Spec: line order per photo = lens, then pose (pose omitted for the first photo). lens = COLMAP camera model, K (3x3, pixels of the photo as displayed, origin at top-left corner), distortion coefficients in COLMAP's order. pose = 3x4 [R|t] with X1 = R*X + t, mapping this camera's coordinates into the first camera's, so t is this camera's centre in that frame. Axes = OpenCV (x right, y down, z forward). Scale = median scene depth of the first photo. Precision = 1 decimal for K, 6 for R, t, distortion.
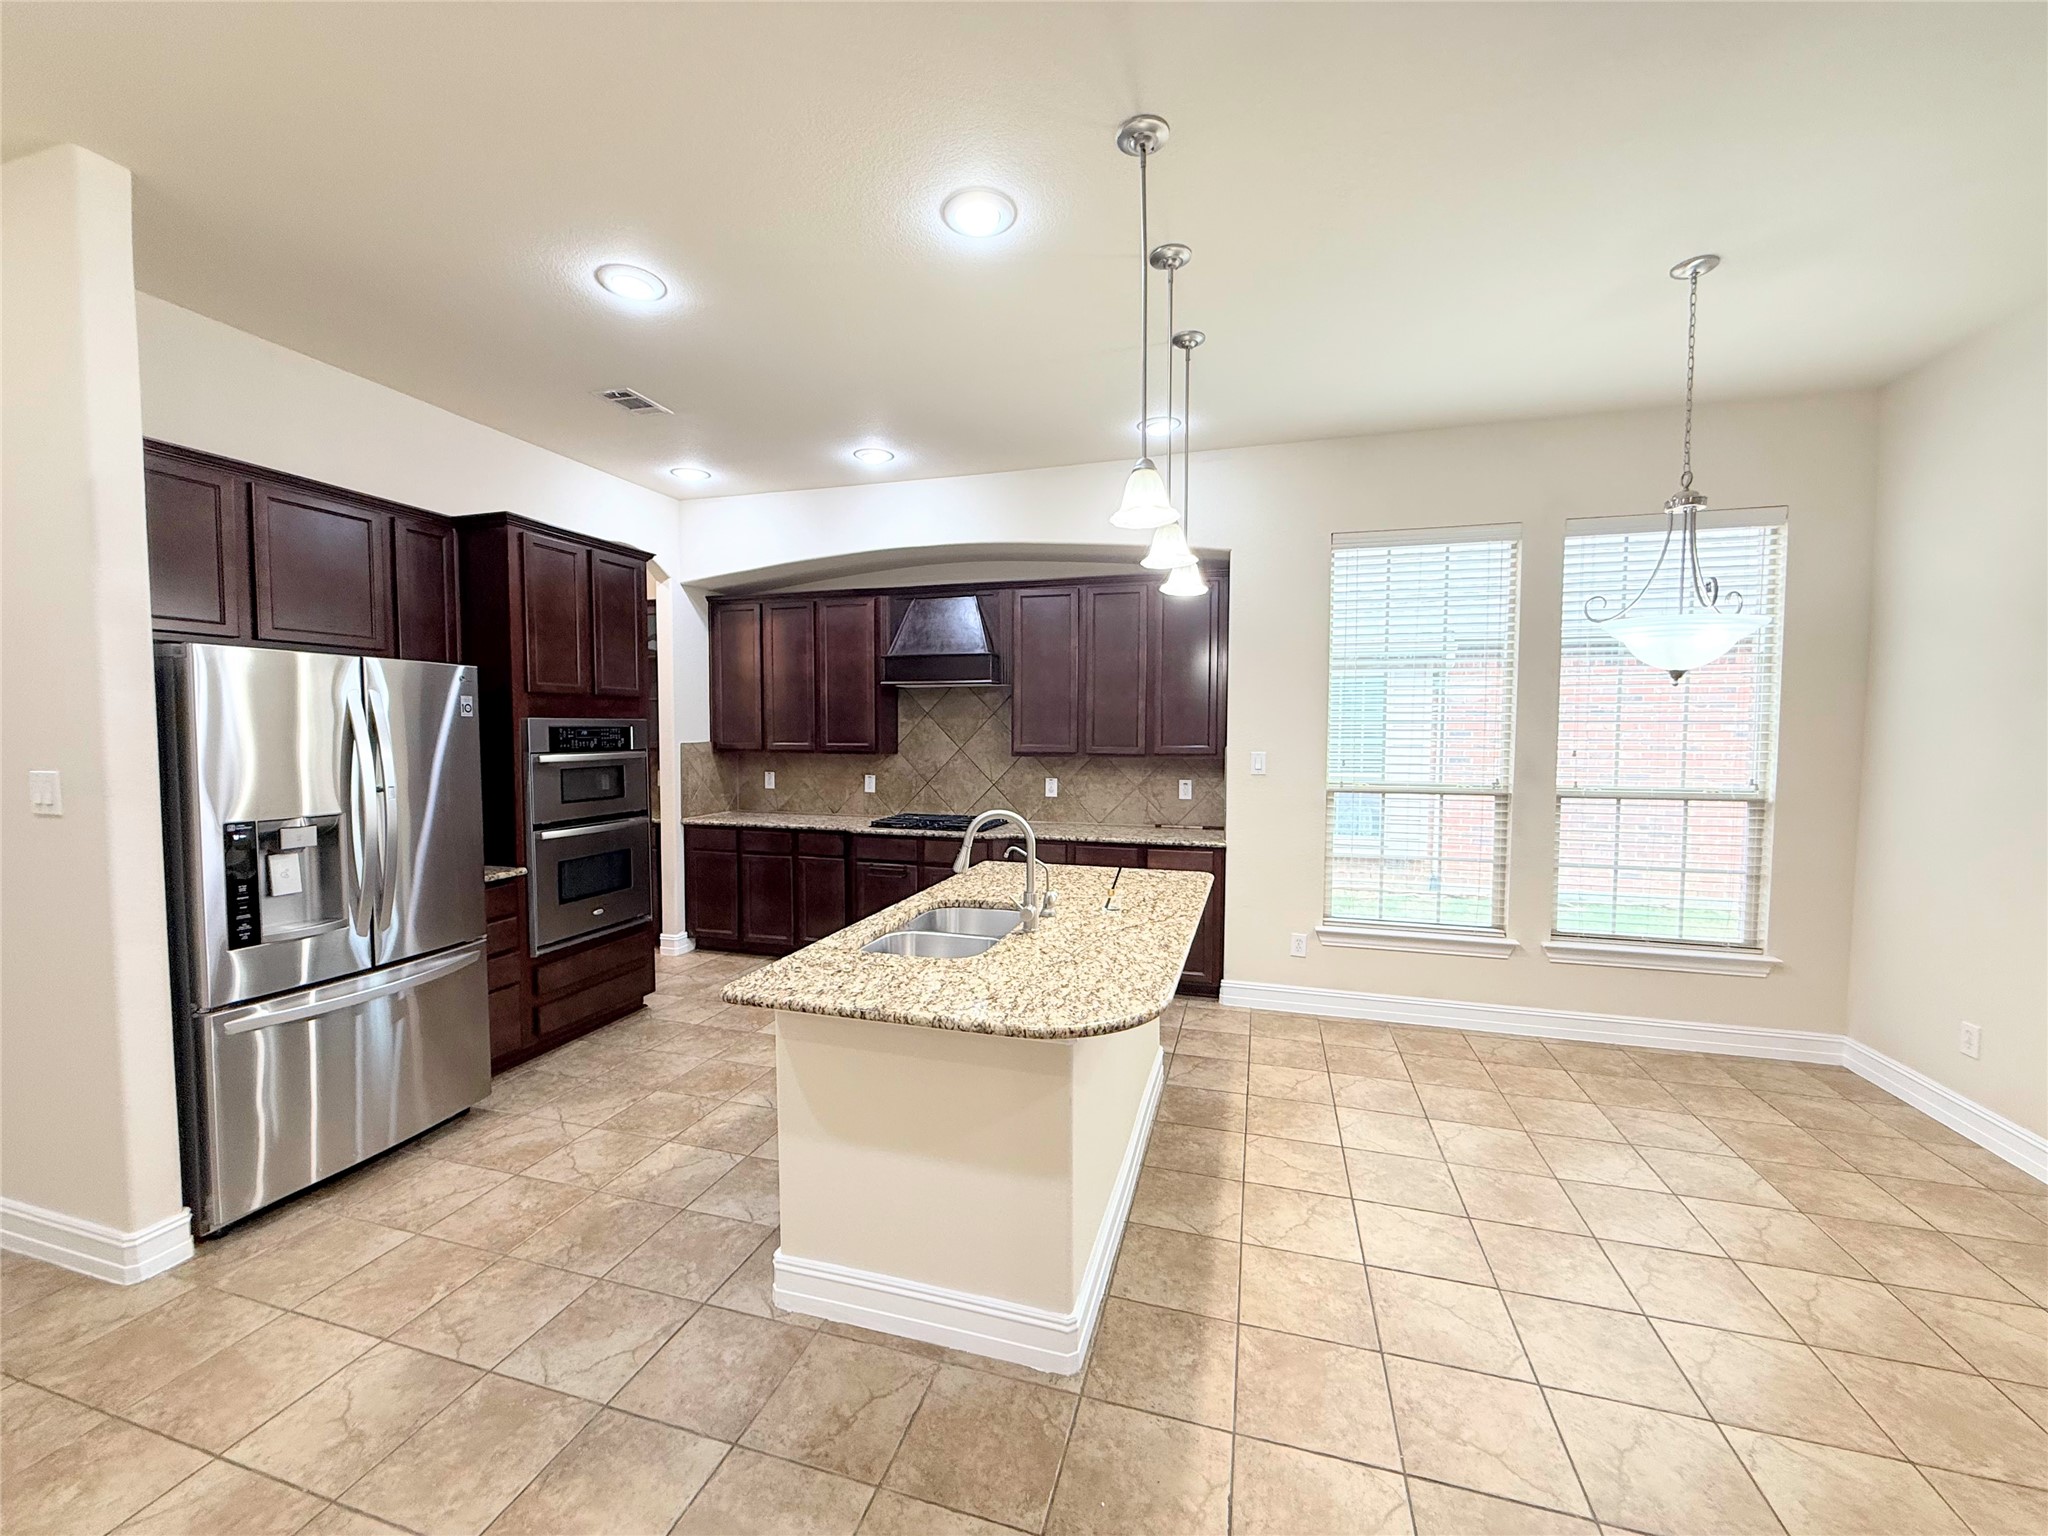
lens RADIAL K [[813.4, 0, 1017.1], [0, 813.4, 763.9], [0, 0, 1]] dist [0.000919, 0.000108]
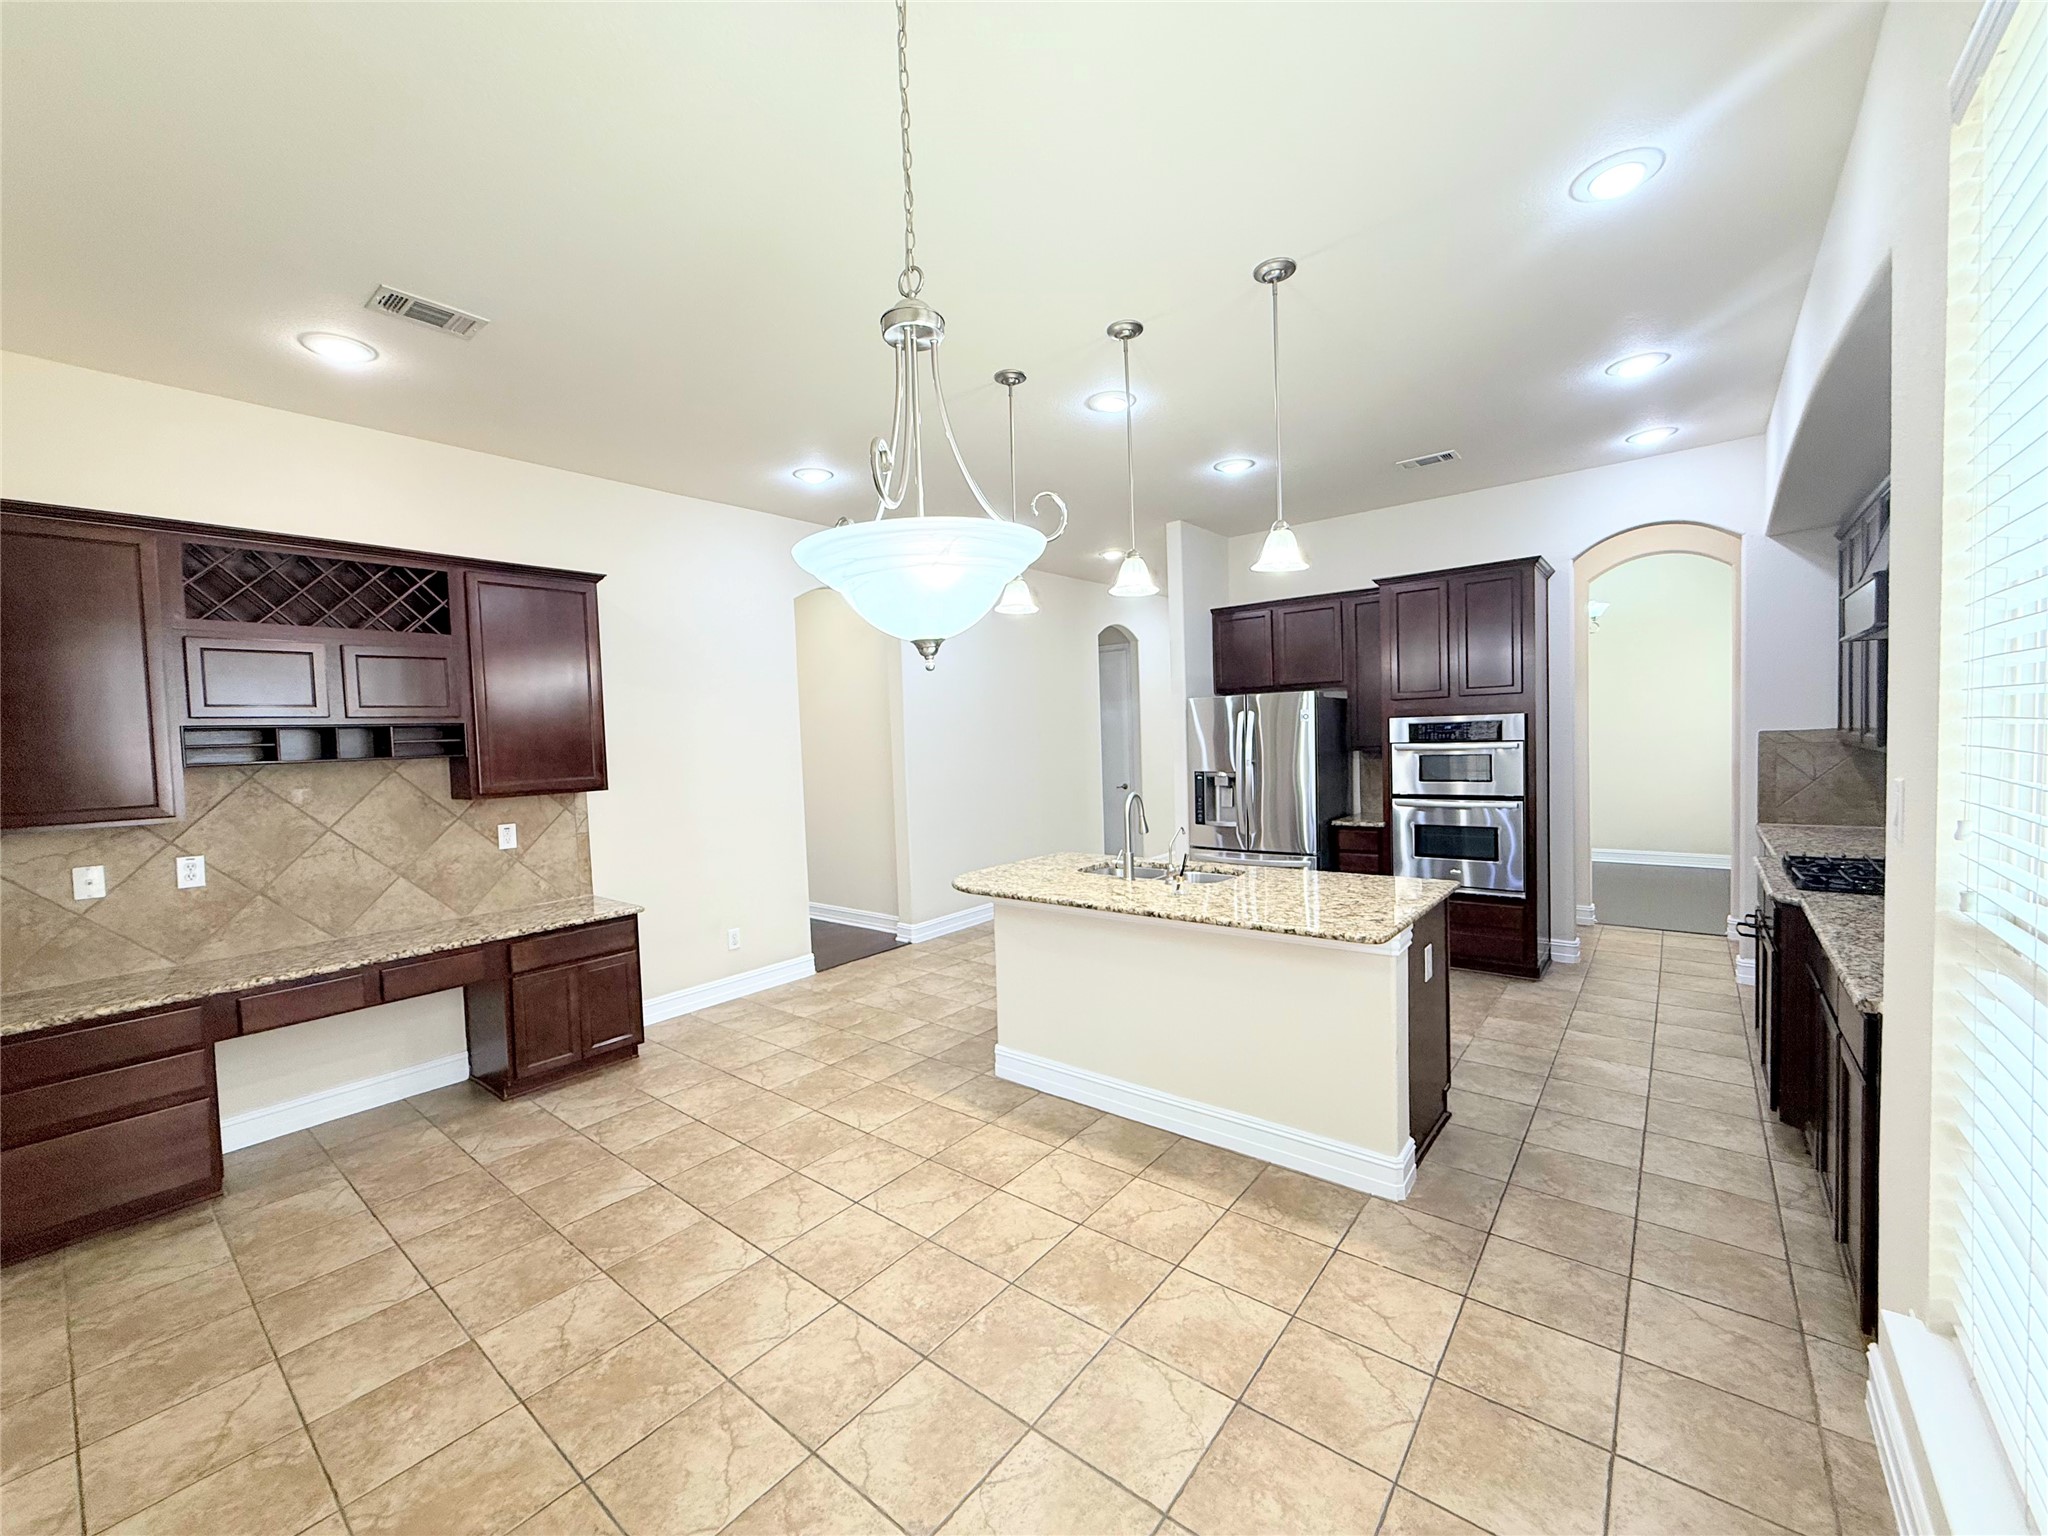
lens RADIAL K [[813.4, 0, 1015.8], [0, 813.4, 766.5], [0, 0, 1]] dist [0.000919, 0.000108]
pose [[-0.384309, 0.047143, -0.922000, 0.944861], [-0.006019, 0.998546, 0.053566, -0.044070], [0.923185, 0.026136, -0.383466, 0.928338]]
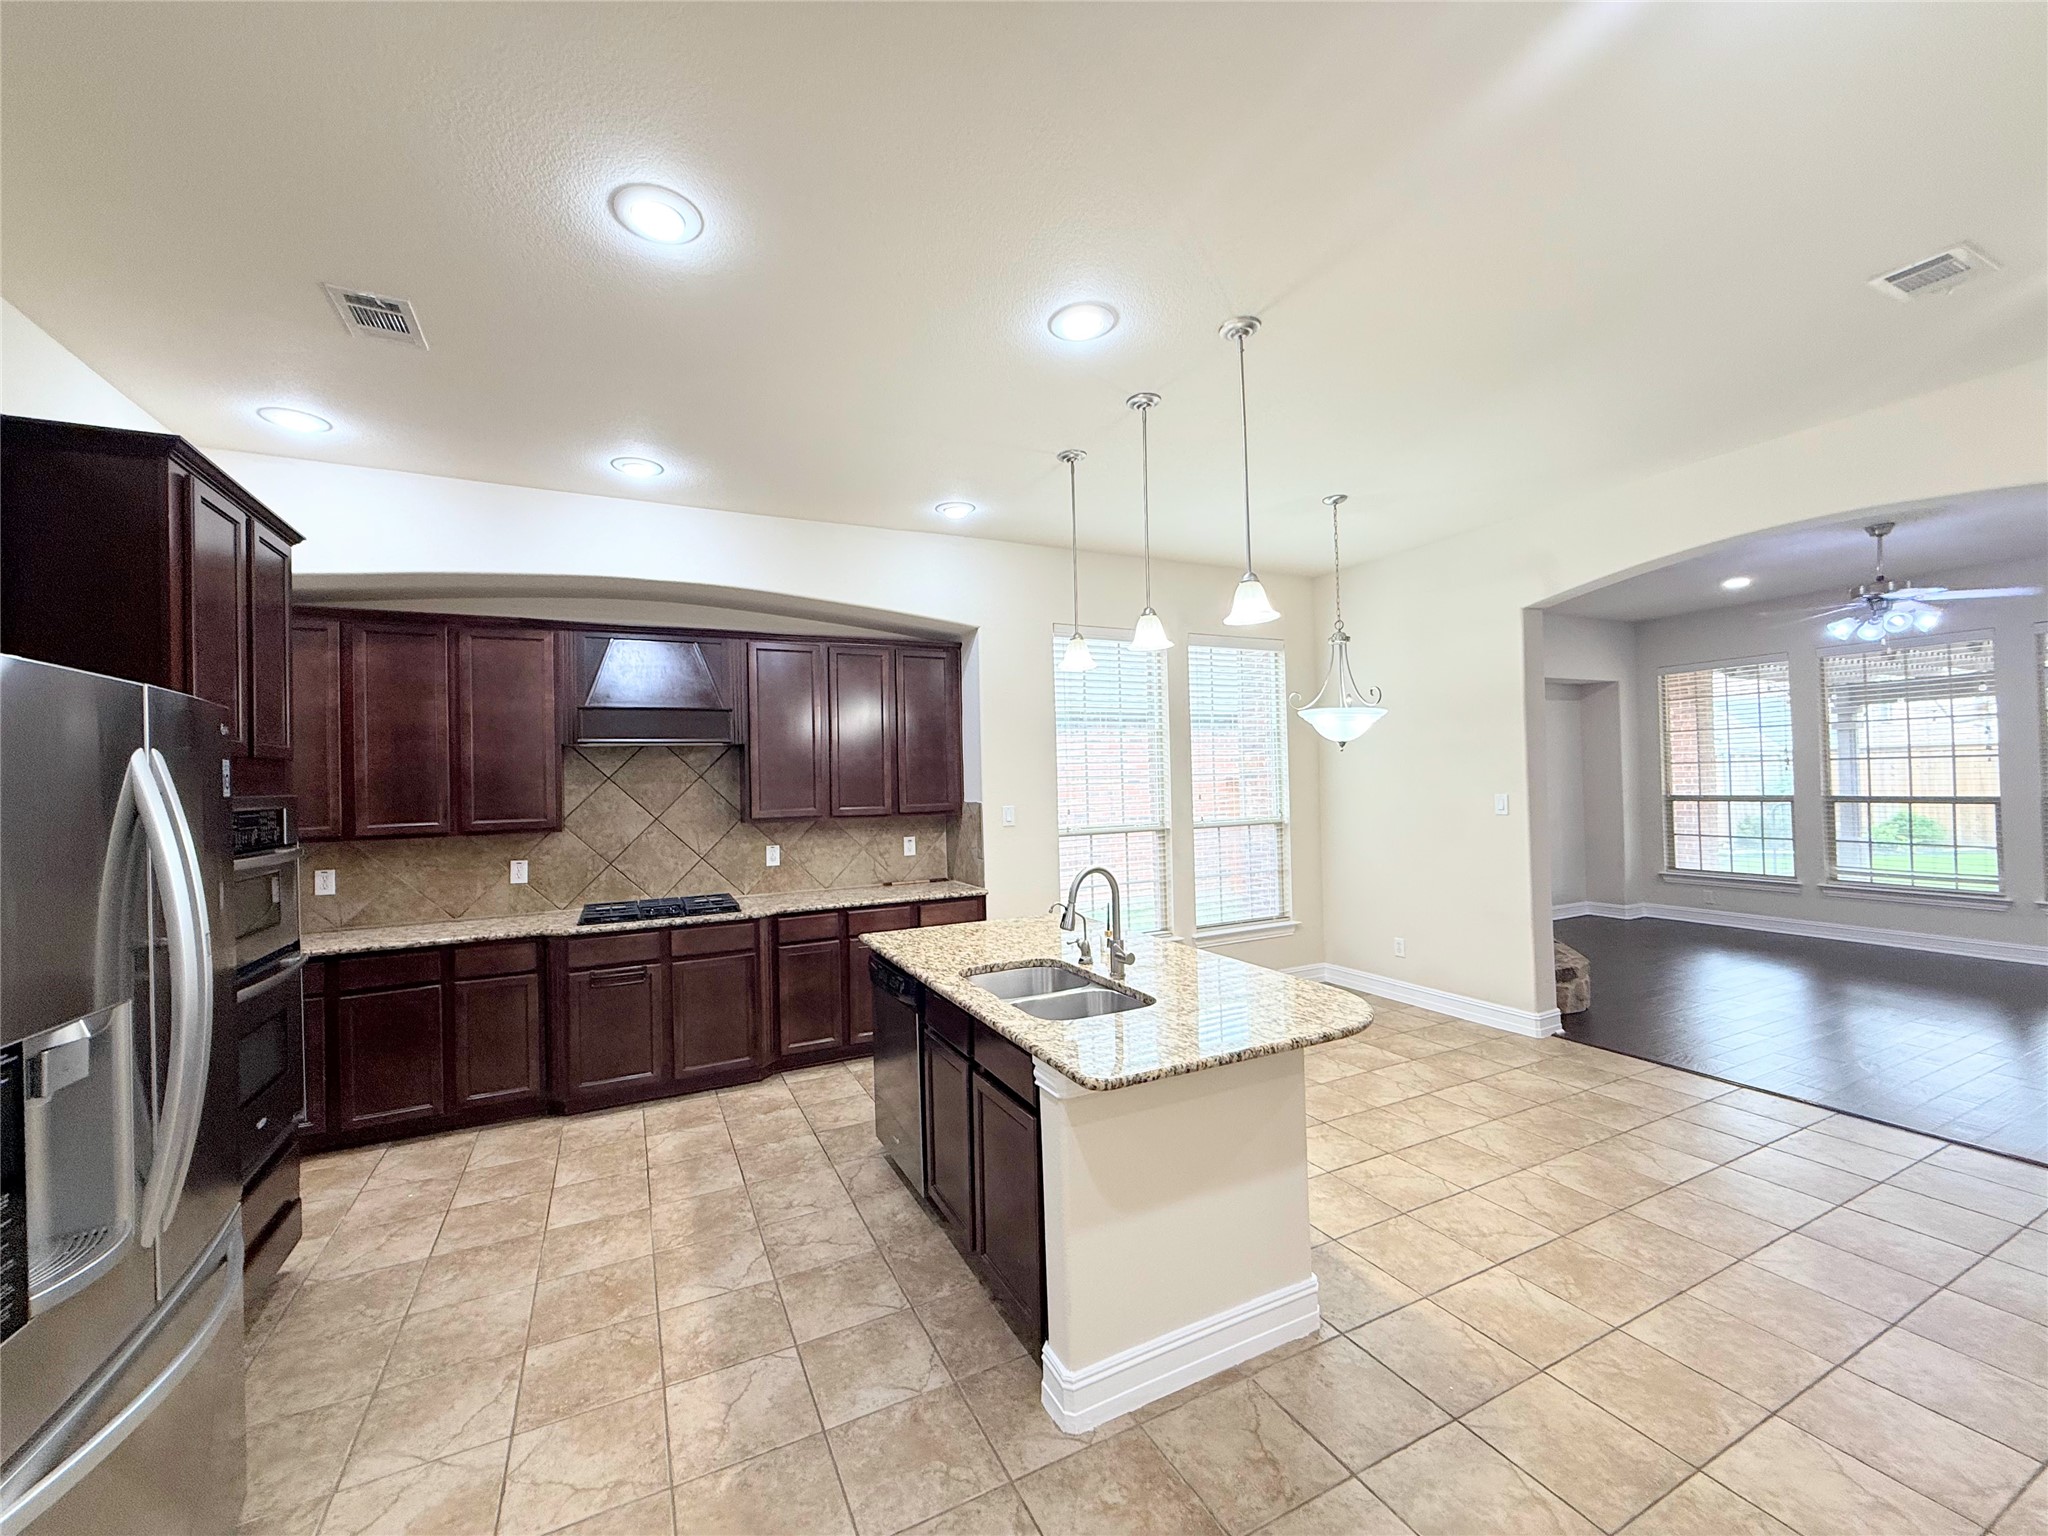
lens RADIAL K [[813.4, 0, 1016.4], [0, 813.4, 762.8], [0, 0, 1]] dist [0.000919, 0.000108]
pose [[0.732815, -0.006184, 0.680400, -0.558870], [0.056230, 0.997089, -0.051499, -0.018948], [-0.678101, 0.075998, 0.731029, 0.193117]]
